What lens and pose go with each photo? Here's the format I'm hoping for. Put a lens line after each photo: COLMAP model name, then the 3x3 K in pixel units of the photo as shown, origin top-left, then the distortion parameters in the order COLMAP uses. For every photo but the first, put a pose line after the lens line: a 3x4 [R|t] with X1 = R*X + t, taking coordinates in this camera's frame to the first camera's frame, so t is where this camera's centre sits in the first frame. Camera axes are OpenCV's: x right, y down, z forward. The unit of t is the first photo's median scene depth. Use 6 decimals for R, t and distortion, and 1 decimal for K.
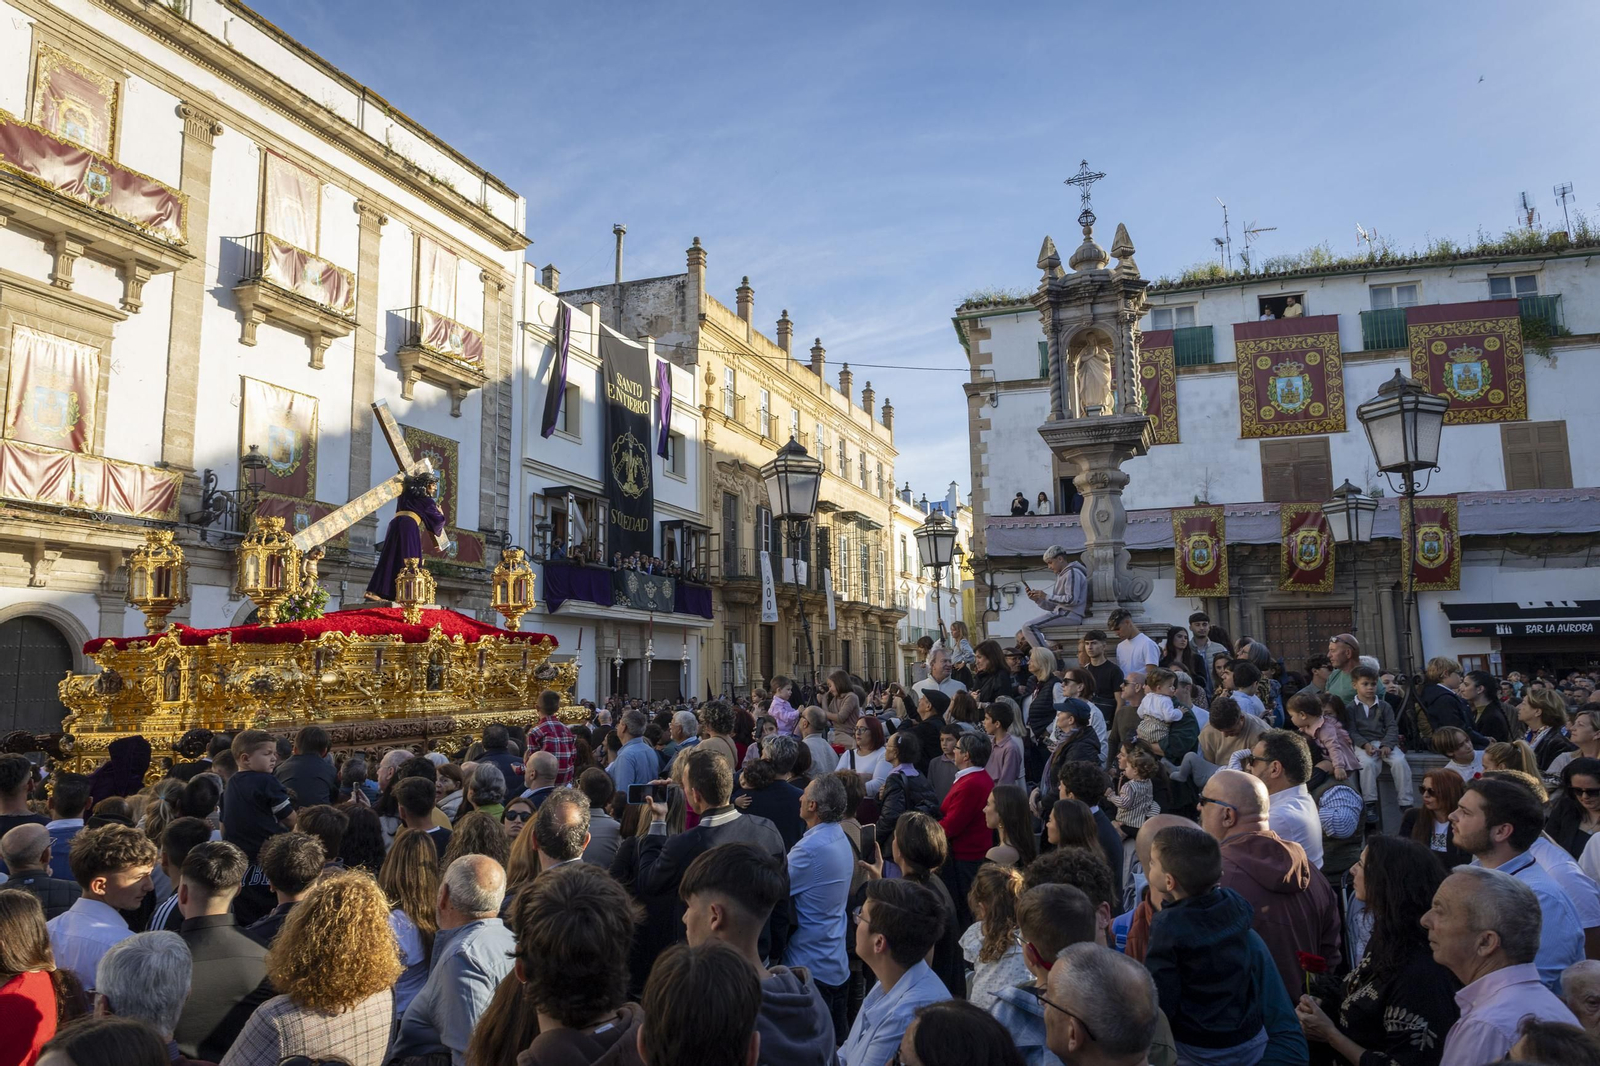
lens RADIAL K [[1089.7, 0, 800.0], [0, 1089.7, 533.0], [0, 0, 1]] dist [0.017024, -0.020632]
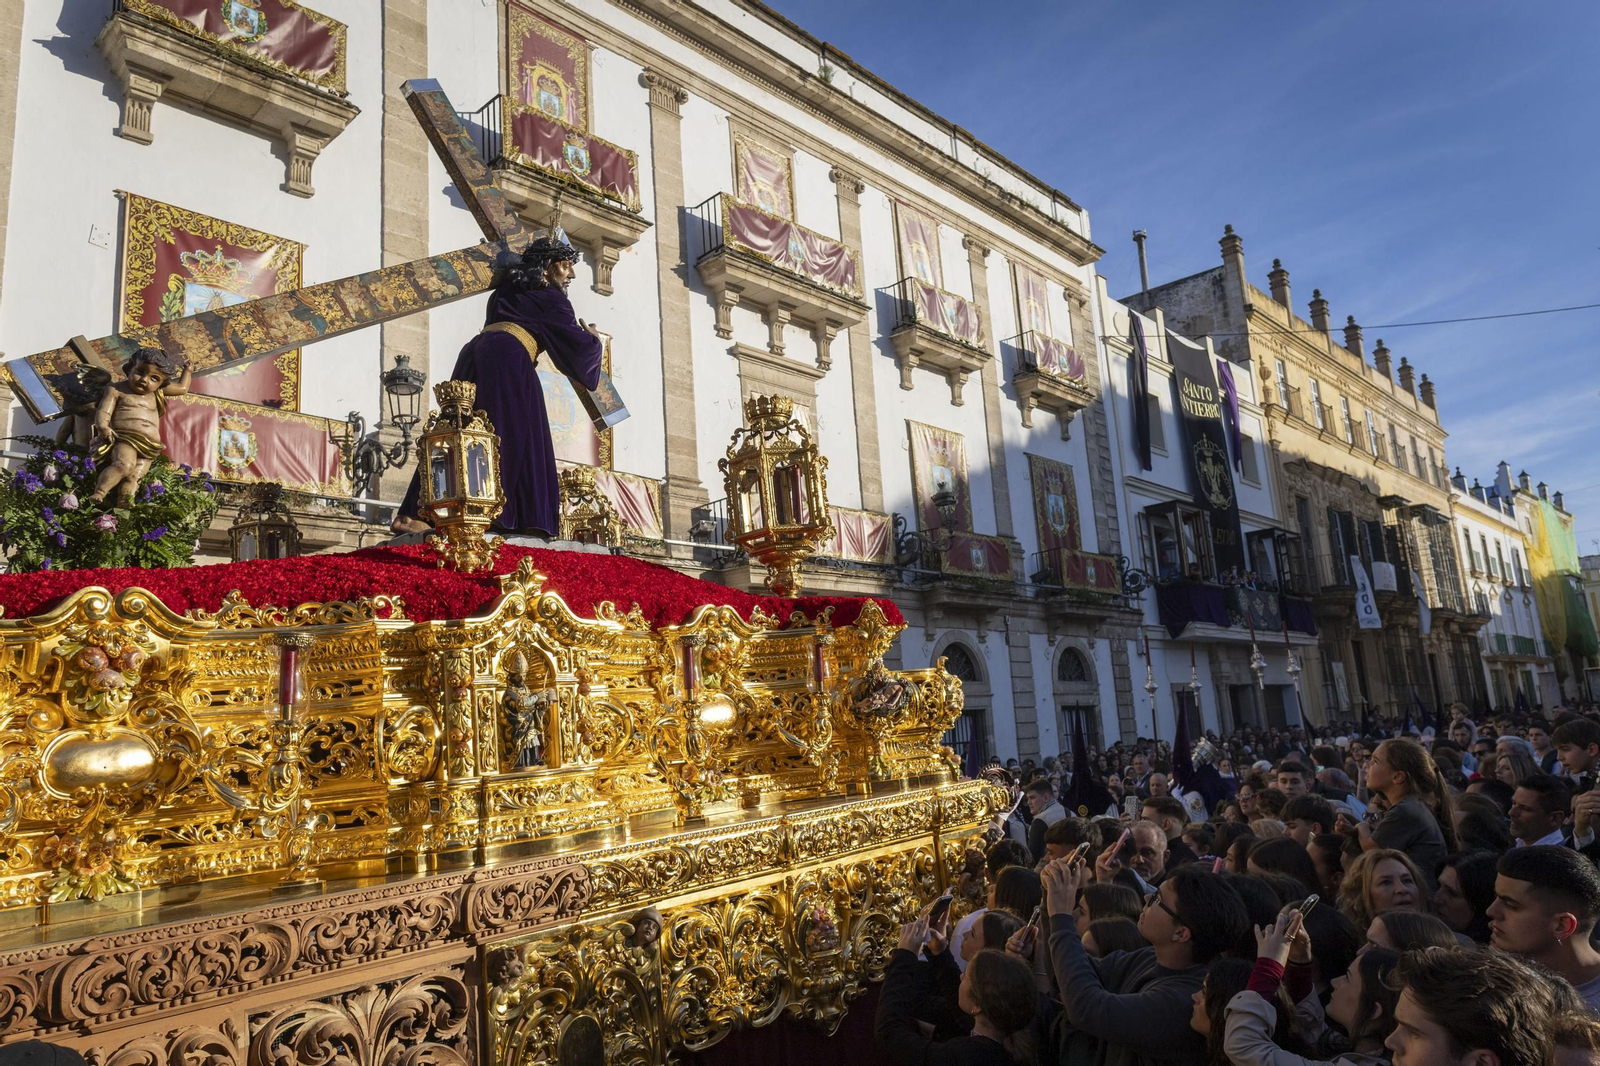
lens RADIAL K [[1089.7, 0, 800.0], [0, 1089.7, 533.0], [0, 0, 1]] dist [0.017024, -0.020632]
pose [[0.925530, -0.116124, -0.360430, -0.179947], [0.101641, 0.993073, -0.058950, 0.007020], [0.364779, 0.017925, 0.930922, 0.018306]]
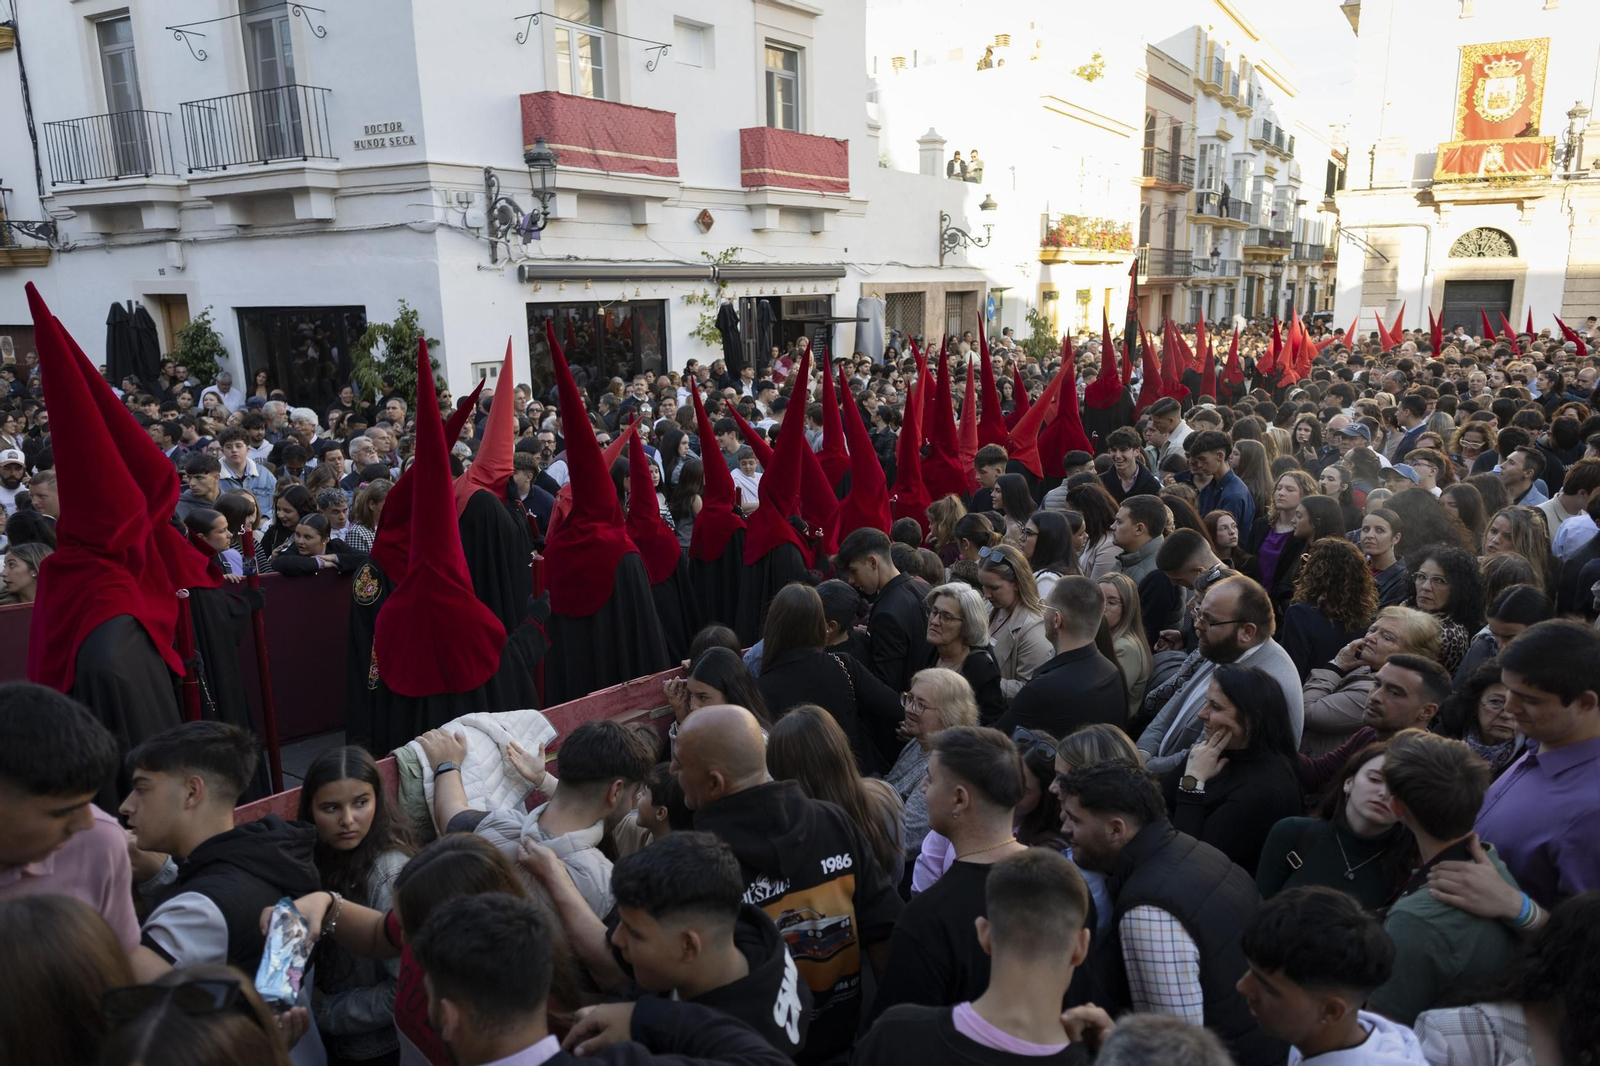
lens RADIAL K [[1086.0, 0, 796.3], [0, 1086.0, 546.6], [0, 0, 1]] dist [0.004758, -0.011872]
pose [[-0.146692, 0.244557, -0.958474, 0.529253], [0.163273, 0.961652, 0.220380, -0.050180], [0.975614, -0.124165, -0.180996, -0.139782]]
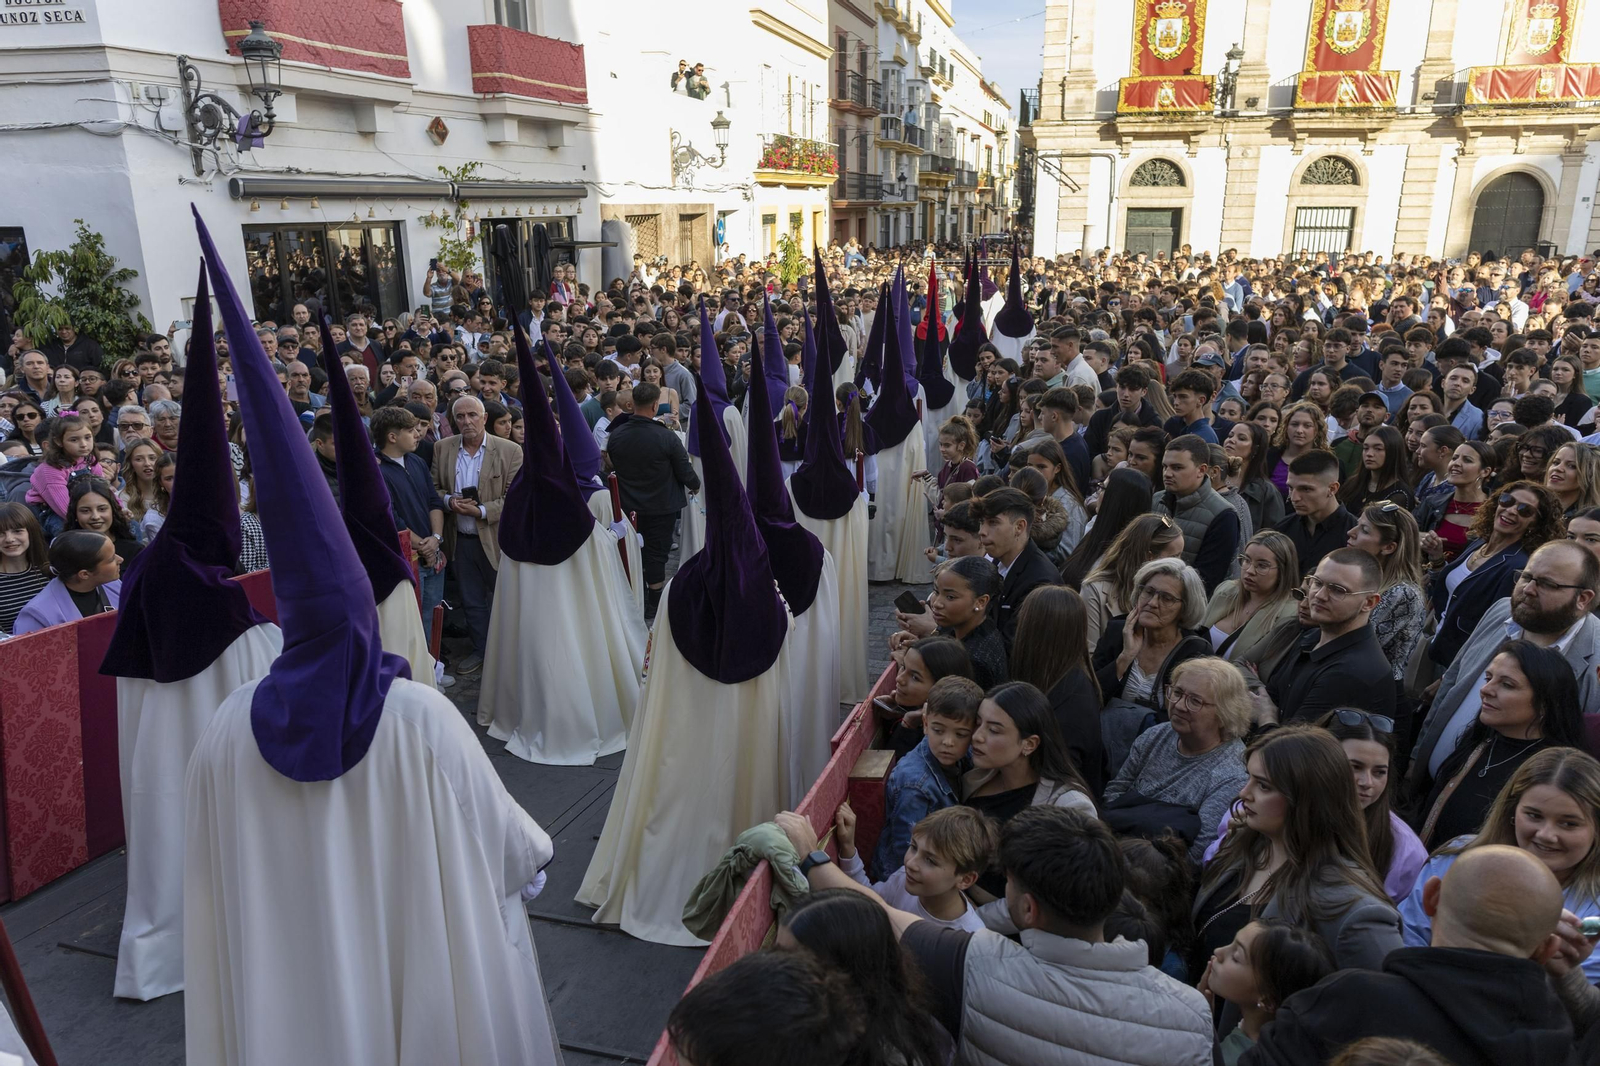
lens RADIAL K [[1086.0, 0, 796.3], [0, 1086.0, 546.6], [0, 0, 1]] dist [0.004758, -0.011872]
pose [[0.152774, 0.308344, -0.938927, 0.502223], [0.148878, 0.932056, 0.330312, -0.059905], [0.976983, -0.190249, 0.096489, -0.198887]]
